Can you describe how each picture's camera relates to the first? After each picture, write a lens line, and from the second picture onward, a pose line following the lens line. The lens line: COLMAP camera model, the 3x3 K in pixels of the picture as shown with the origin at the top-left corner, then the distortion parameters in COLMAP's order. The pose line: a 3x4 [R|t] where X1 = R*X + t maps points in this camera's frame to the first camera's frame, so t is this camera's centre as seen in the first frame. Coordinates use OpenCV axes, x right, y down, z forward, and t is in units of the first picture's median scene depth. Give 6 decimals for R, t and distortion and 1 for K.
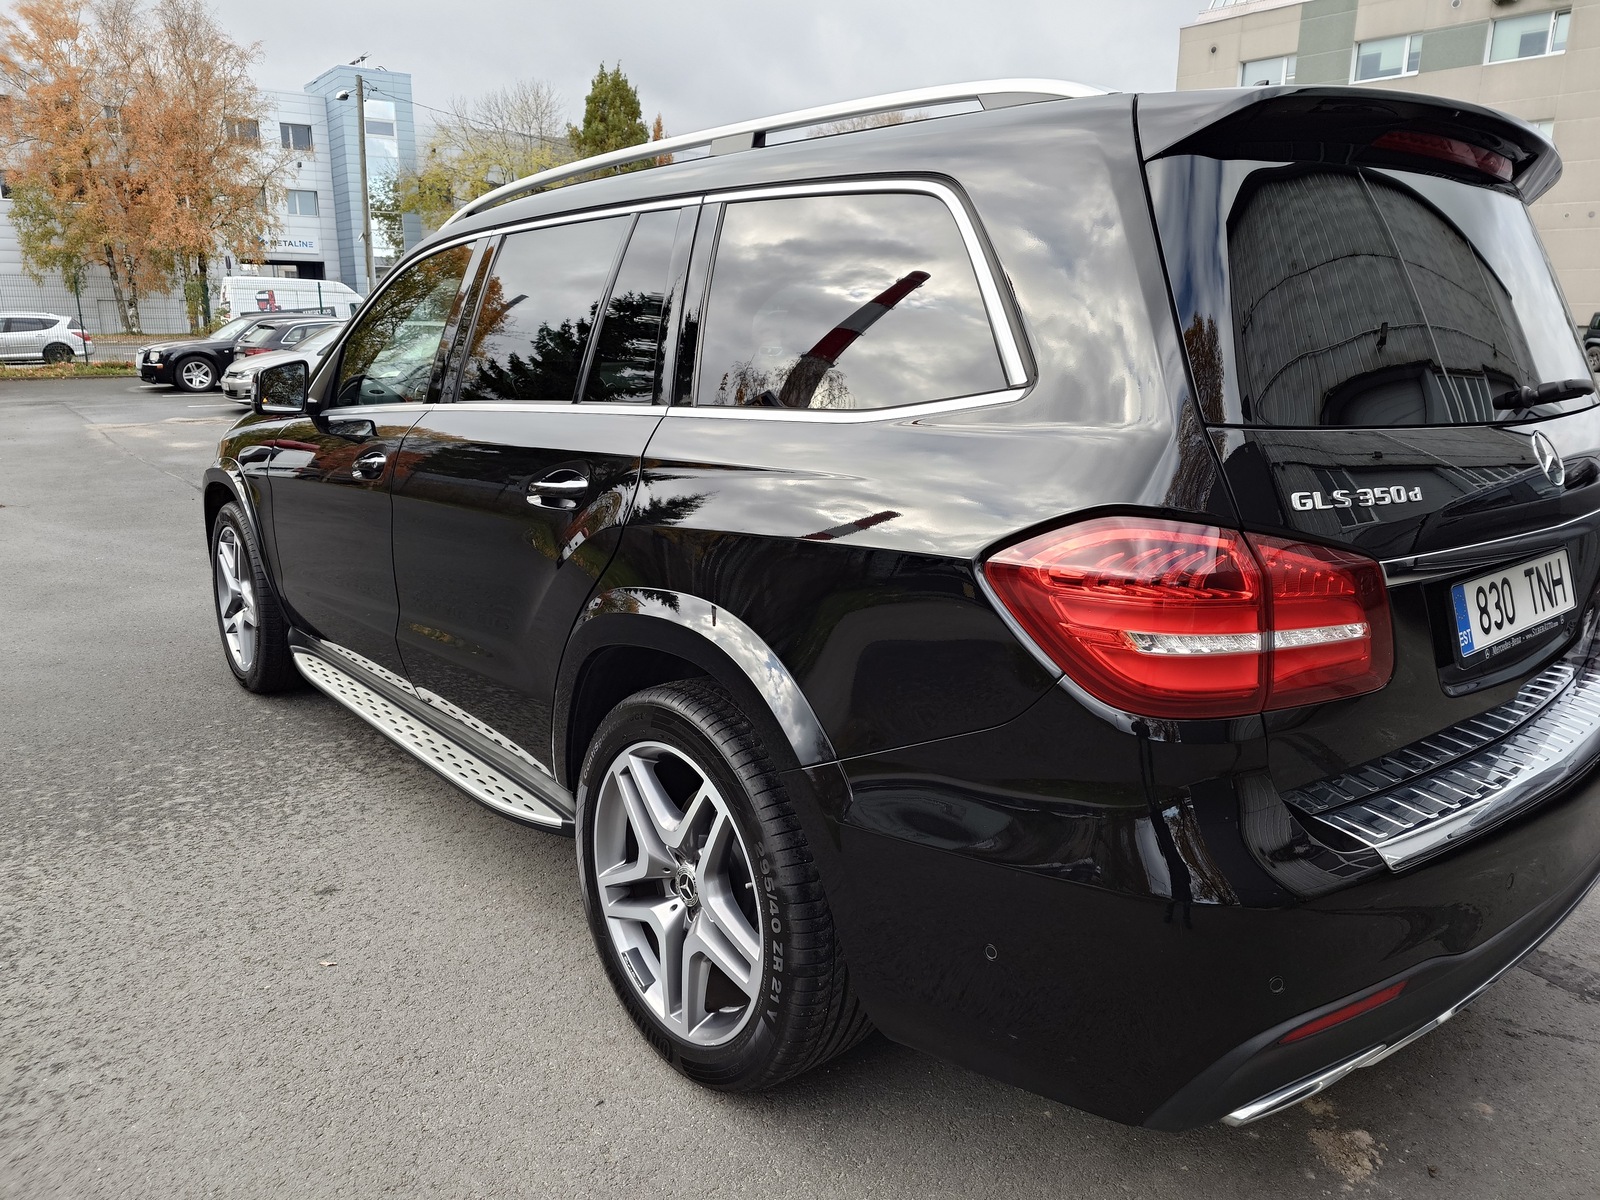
lens RADIAL K [[1107.9, 0, 804.8], [0, 1107.9, 599.2], [0, 0, 1]] dist [-0.003242, 0.000360]
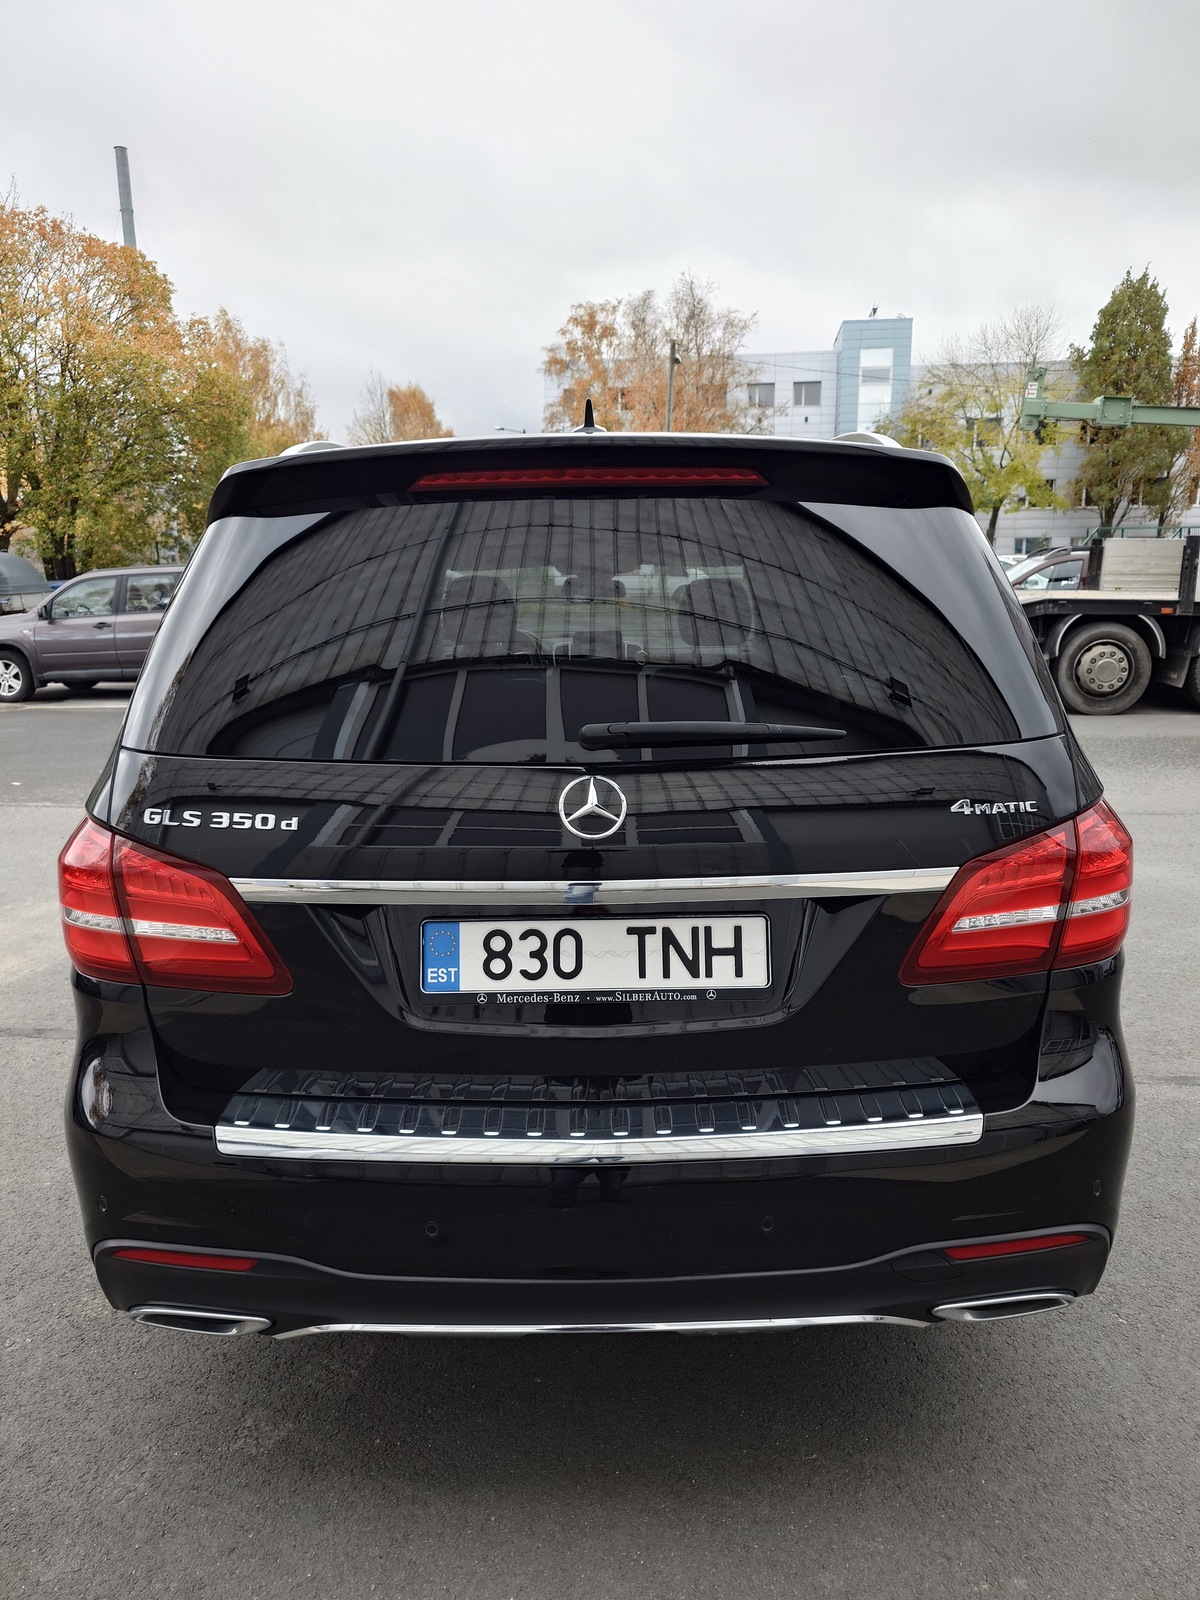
lens RADIAL K [[1107.9, 0, 598.1], [0, 1107.9, 799.8], [0, 0, 1]] dist [-0.003242, 0.000360]
pose [[0.759763, 0.112828, -0.640336, 0.857157], [-0.123037, 0.991984, 0.028805, -0.108379], [0.638453, 0.056900, 0.767555, 0.206536]]
